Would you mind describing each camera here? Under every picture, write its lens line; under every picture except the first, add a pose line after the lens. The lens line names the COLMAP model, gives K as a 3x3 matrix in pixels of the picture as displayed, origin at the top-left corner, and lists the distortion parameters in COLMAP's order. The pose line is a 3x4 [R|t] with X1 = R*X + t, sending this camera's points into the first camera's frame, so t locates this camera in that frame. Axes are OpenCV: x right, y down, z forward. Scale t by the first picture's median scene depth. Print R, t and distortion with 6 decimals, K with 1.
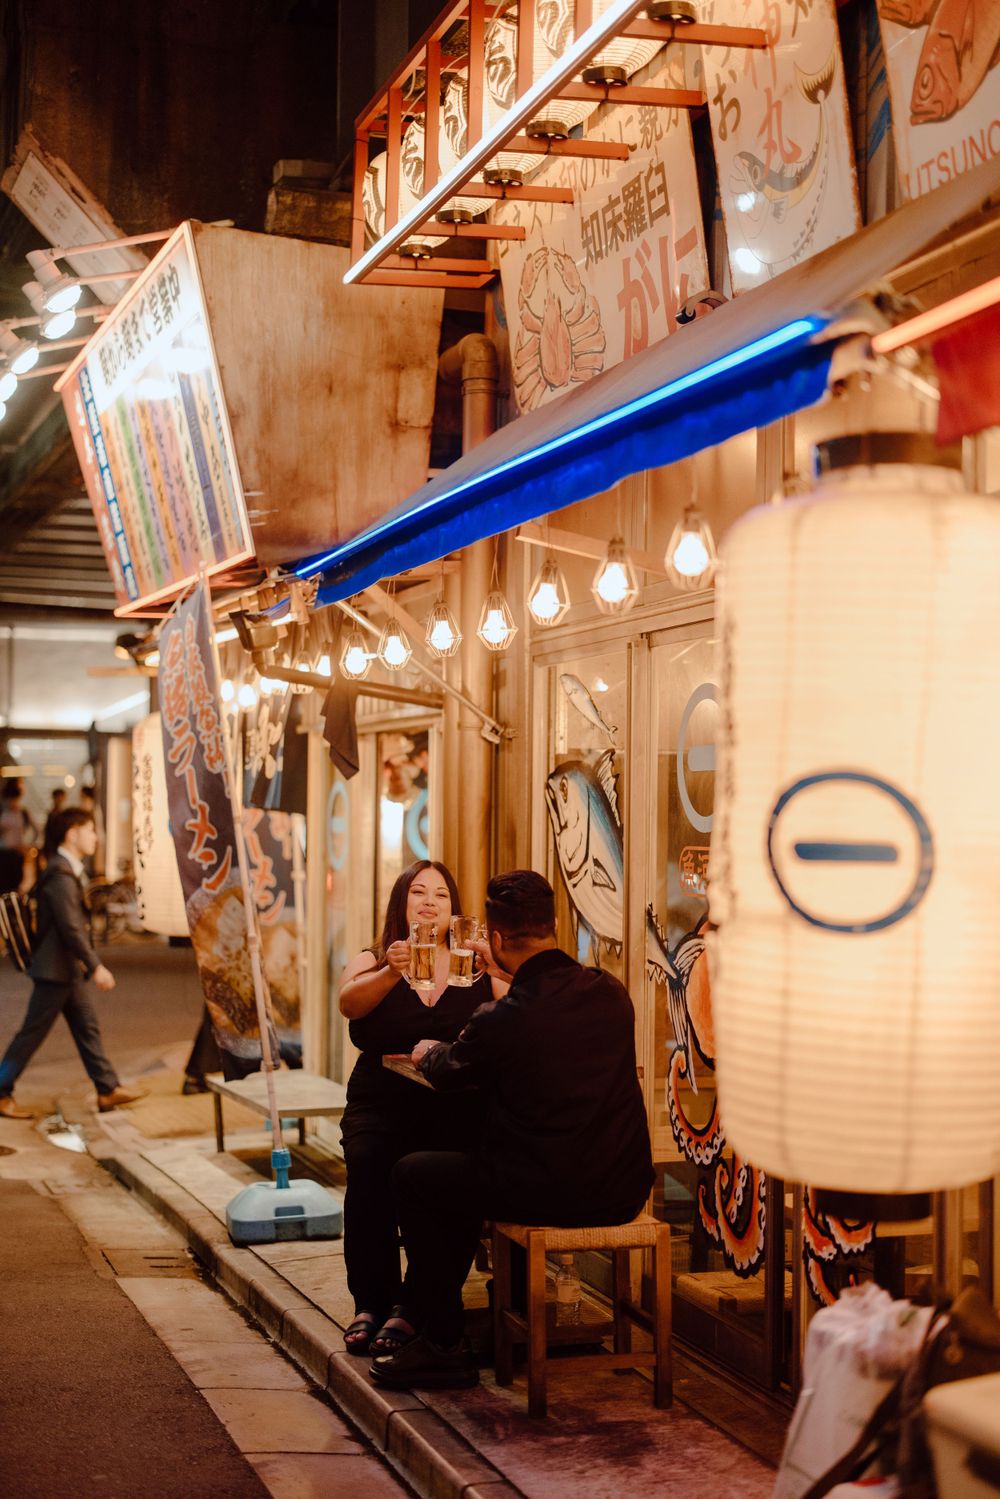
lens RADIAL K [[2181.2, 0, 500.0], [0, 2181.2, 749.5], [0, 0, 1]] dist [-0.003770, 0.056651]
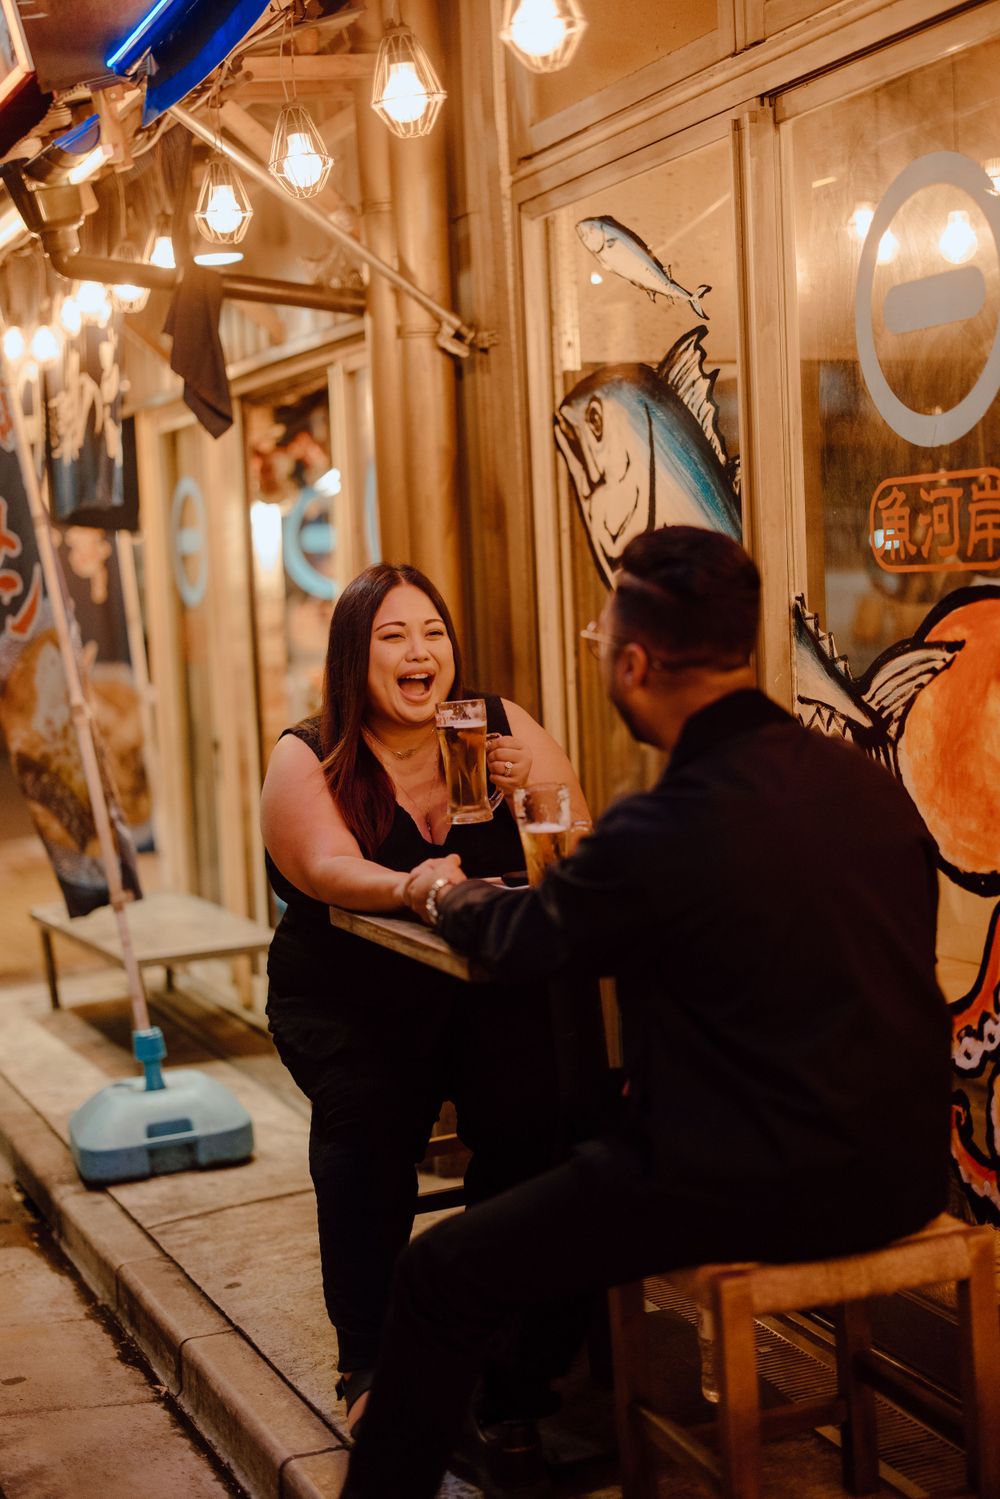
lens RADIAL K [[2185.0, 0, 500.0], [0, 2185.0, 749.5], [0, 0, 1]] dist [0.019510, -0.034646]
pose [[0.995159, -0.062733, 0.075653, -0.043798], [0.053940, 0.992115, 0.113133, 0.036658], [-0.082153, -0.108505, 0.990695, 0.389467]]
